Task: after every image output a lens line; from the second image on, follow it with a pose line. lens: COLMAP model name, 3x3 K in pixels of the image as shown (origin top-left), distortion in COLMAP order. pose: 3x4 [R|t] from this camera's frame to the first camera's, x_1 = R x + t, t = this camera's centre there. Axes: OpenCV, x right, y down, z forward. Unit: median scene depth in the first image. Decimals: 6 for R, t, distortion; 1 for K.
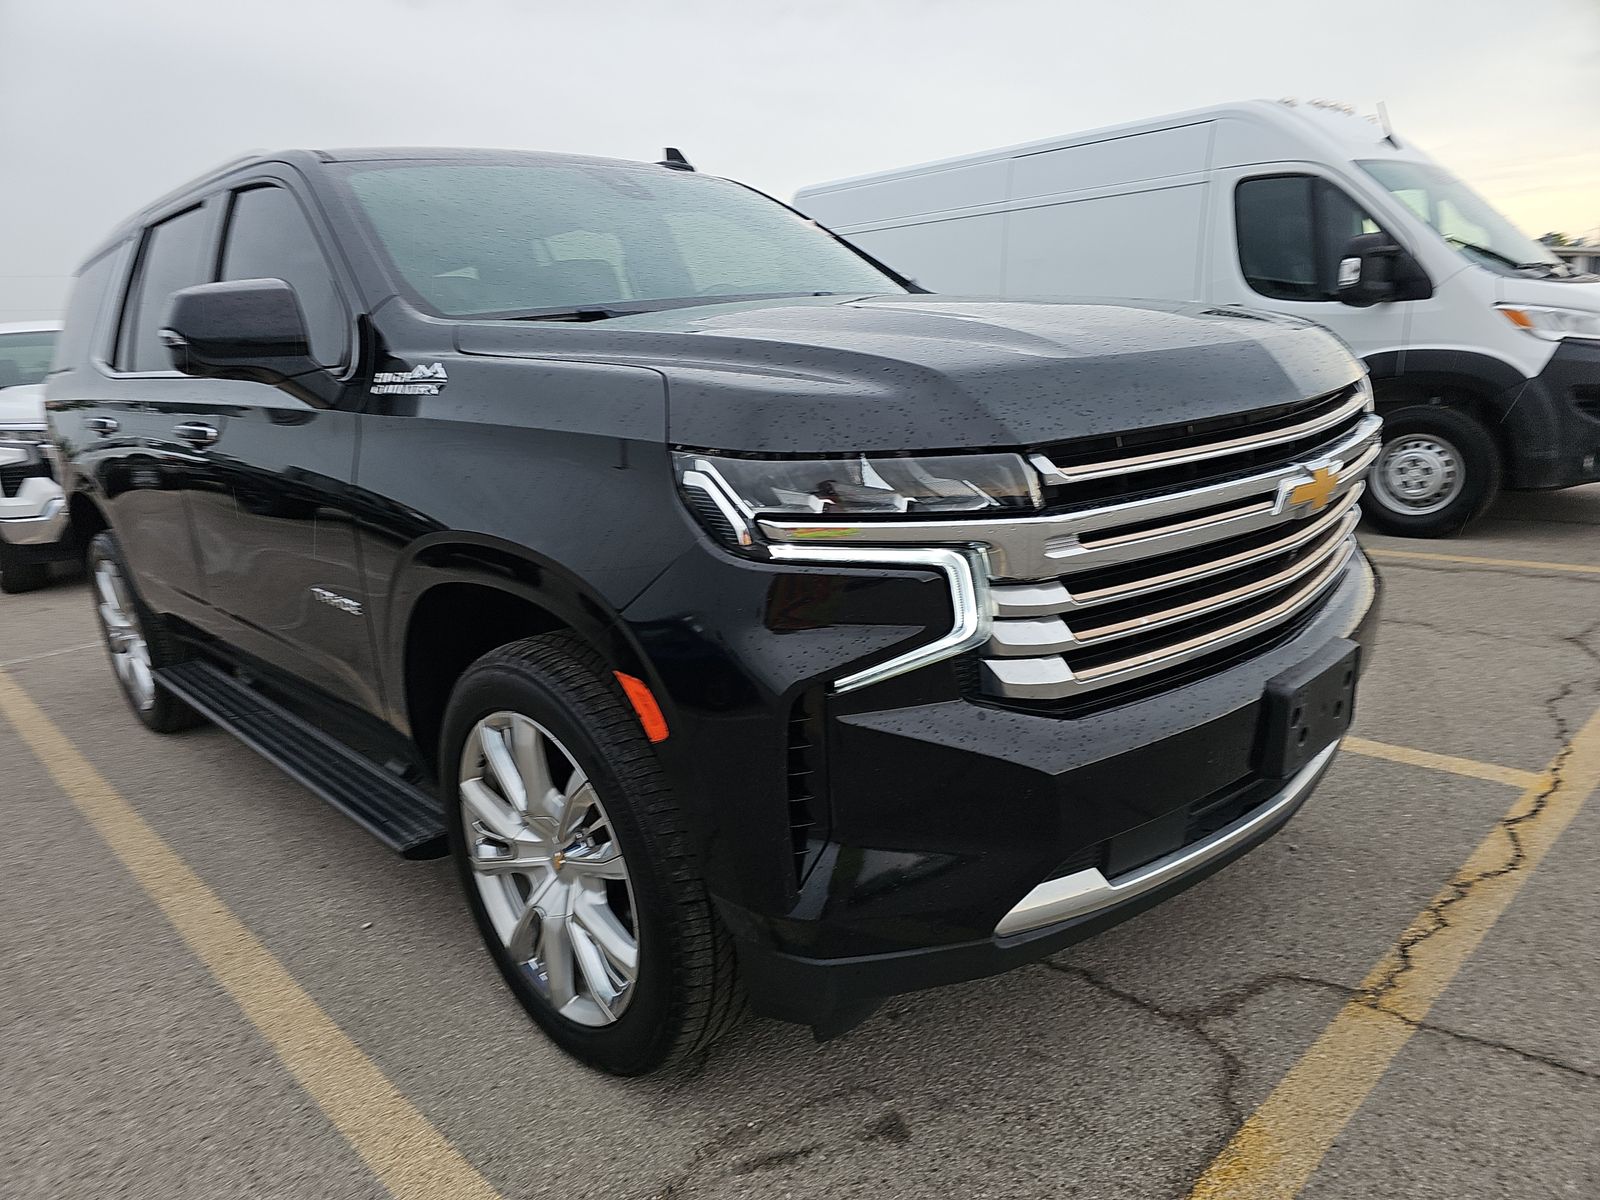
lens RADIAL K [[1141.5, 0, 791.7], [0, 1141.5, 601.6], [0, 0, 1]] dist [-0.002821, -0.001124]
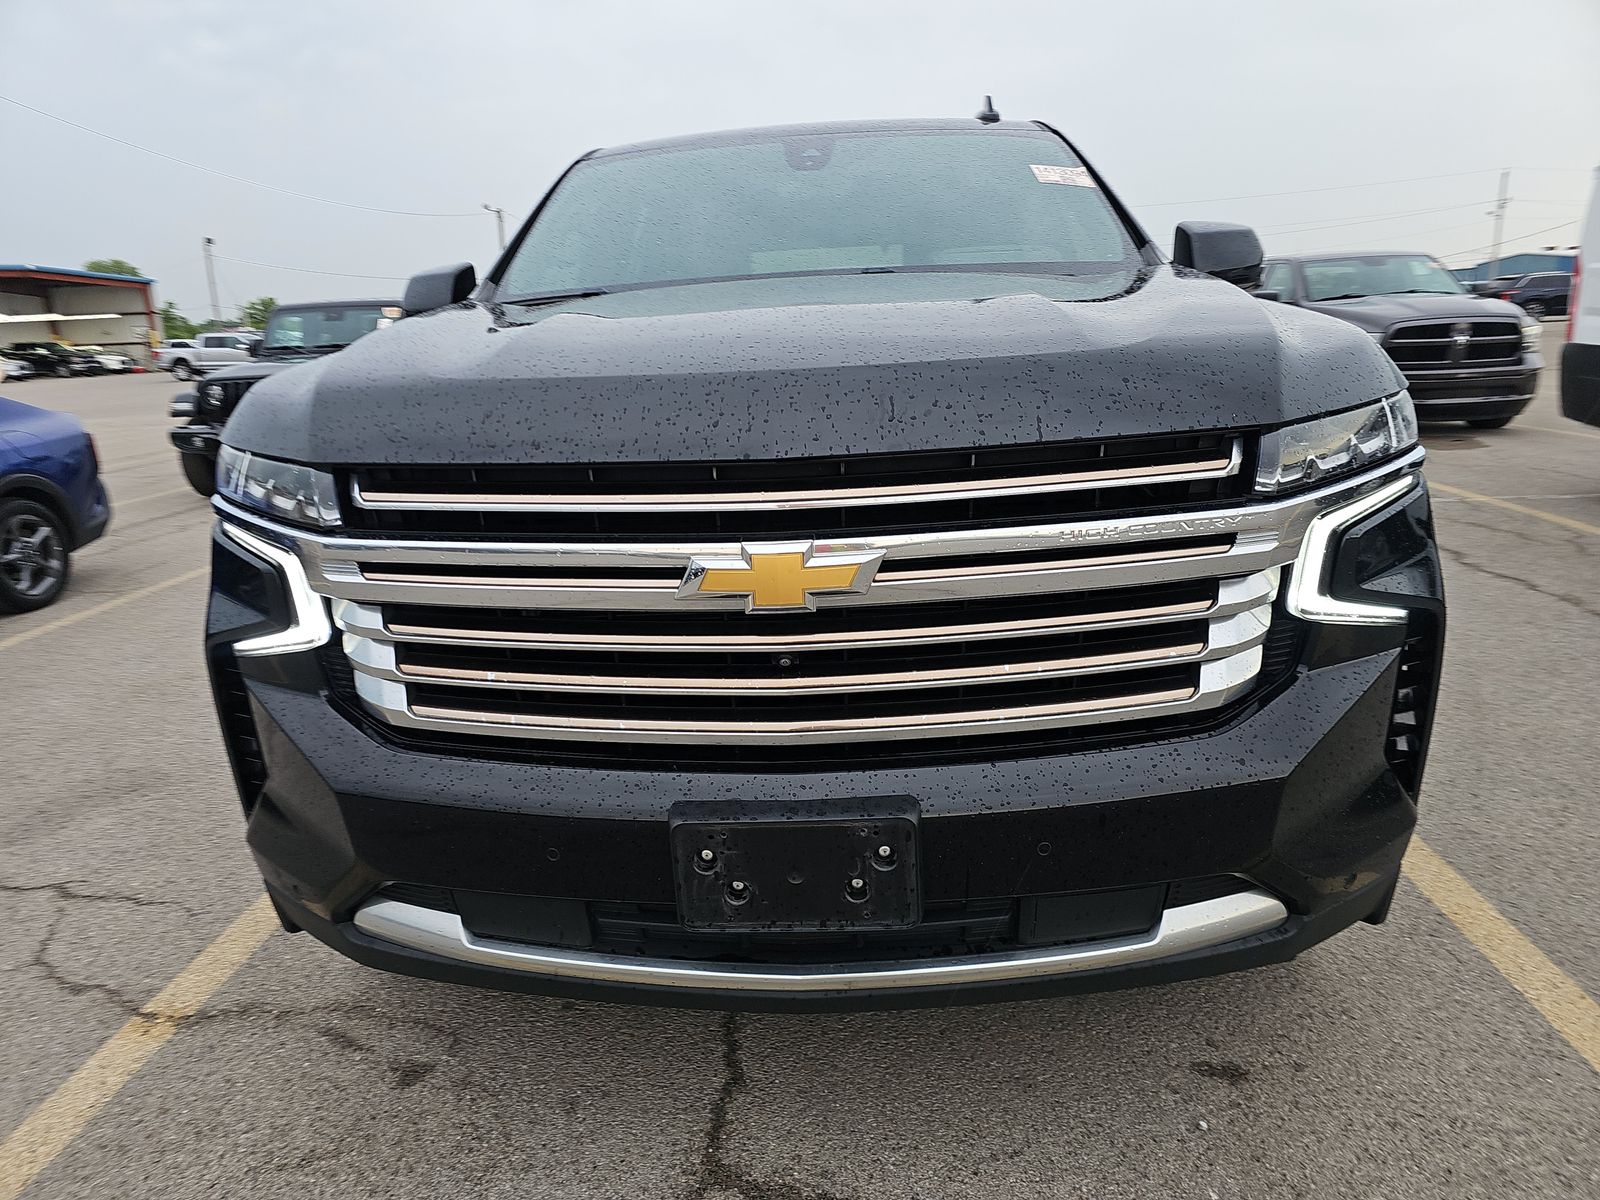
lens RADIAL K [[1141.5, 0, 791.7], [0, 1141.5, 601.6], [0, 0, 1]] dist [-0.002821, -0.001124]
pose [[0.647986, 0.227800, -0.726789, 0.996257], [-0.176855, 0.973146, 0.147338, -0.194323], [0.740835, 0.033063, 0.670872, 0.522636]]
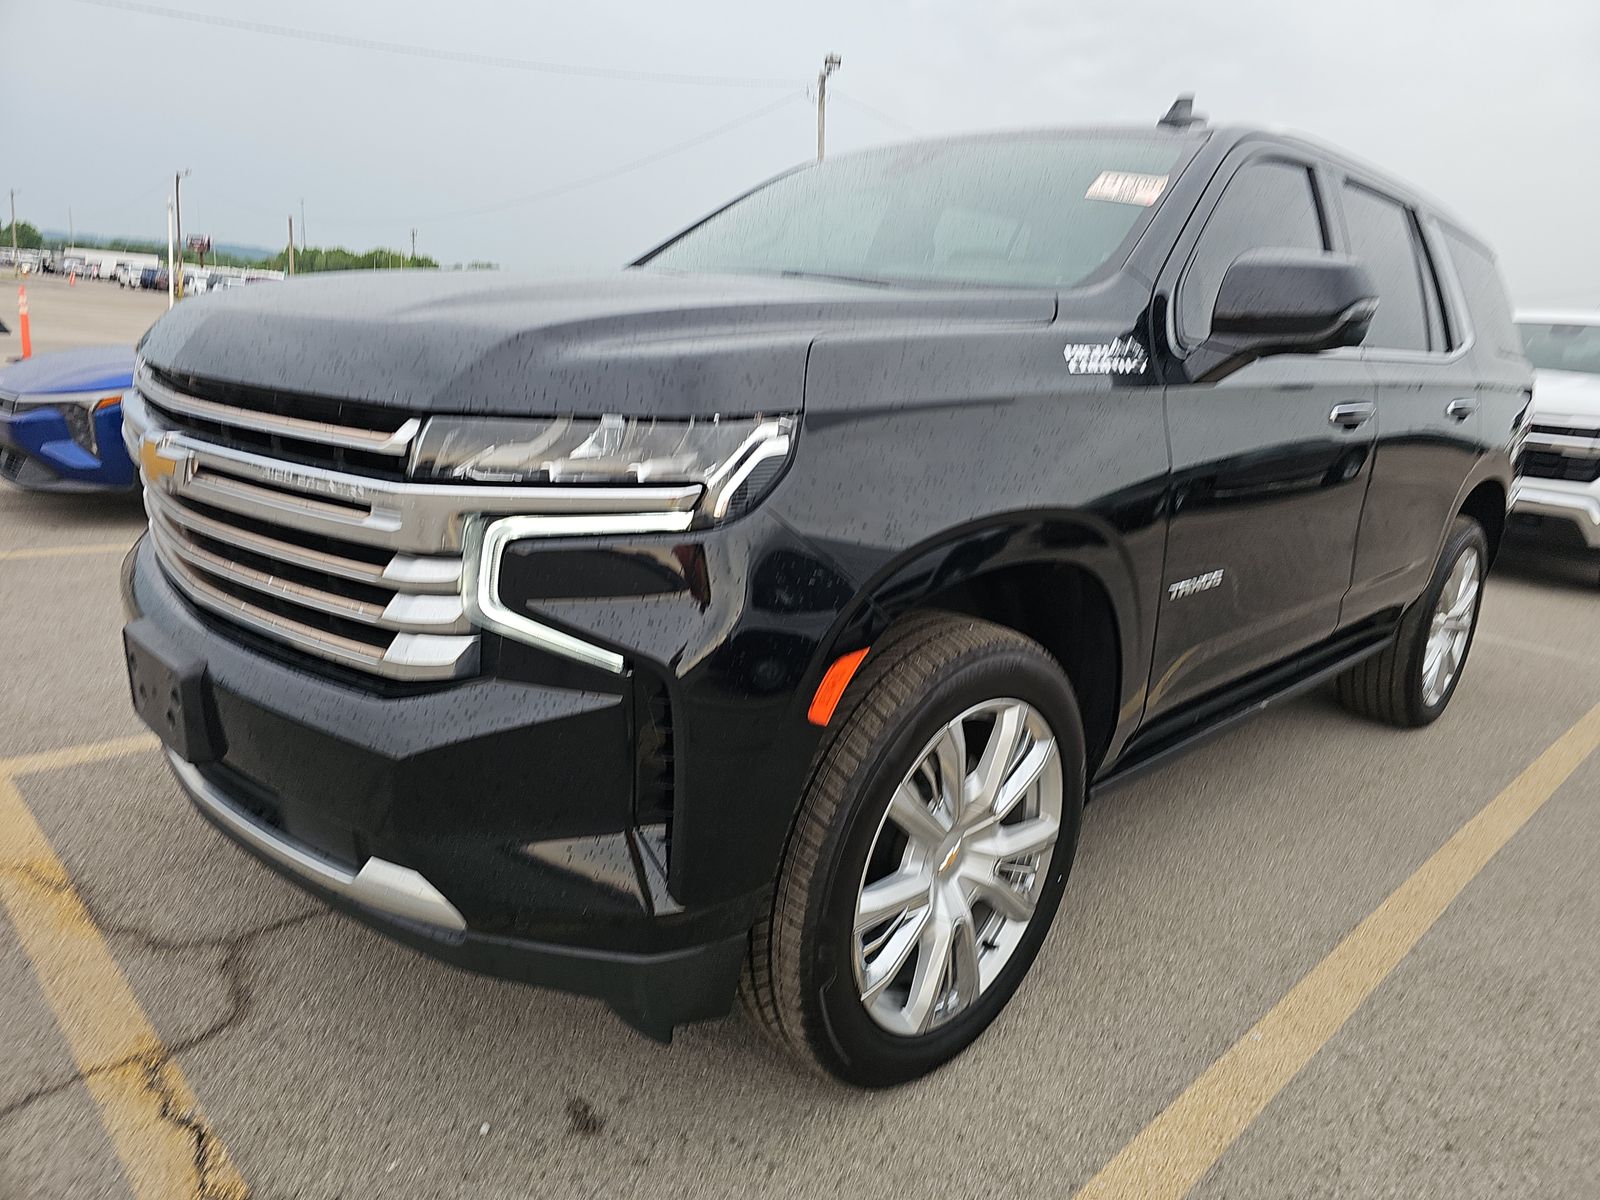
lens RADIAL K [[1164.2, 0, 799.4], [0, 1164.2, 571.0], [0, 0, 1]] dist [-0.001460, 0.000757]
pose [[-0.042562, 0.292675, -0.955264, 1.390120], [-0.306196, 0.906300, 0.291316, -0.458590], [0.951016, 0.304897, 0.051042, 1.485442]]
